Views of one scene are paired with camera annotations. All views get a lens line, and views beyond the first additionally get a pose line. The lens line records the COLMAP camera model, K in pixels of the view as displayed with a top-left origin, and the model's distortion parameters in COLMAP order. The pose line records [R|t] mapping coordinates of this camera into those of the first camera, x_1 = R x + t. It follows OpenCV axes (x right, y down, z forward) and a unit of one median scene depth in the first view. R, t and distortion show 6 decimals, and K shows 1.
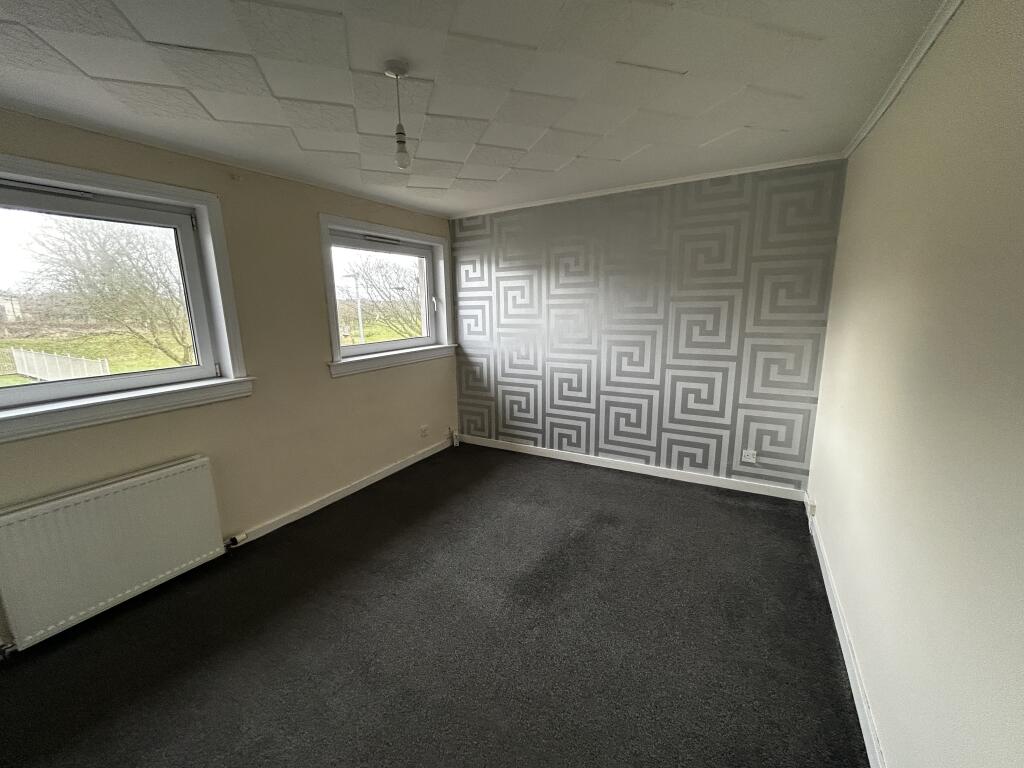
lens RADIAL K [[410.4, 0, 512.0], [0, 410.4, 384.0], [0, 0, 1]] dist [-0.000816, -0.000218]
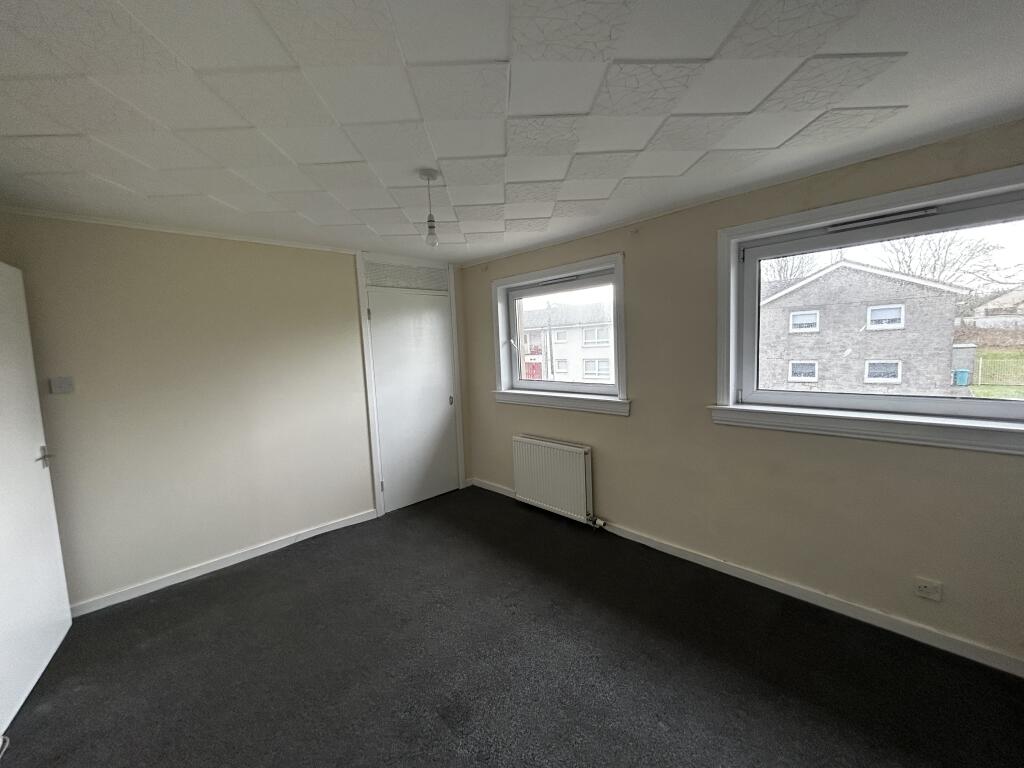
lens RADIAL K [[410.4, 0, 512.0], [0, 410.4, 384.0], [0, 0, 1]] dist [-0.000816, -0.000218]
pose [[-0.273748, 0.120710, -0.954197, 0.543604], [-0.144511, 0.975669, 0.164885, -0.201130], [0.950883, 0.183028, -0.249644, 0.946046]]
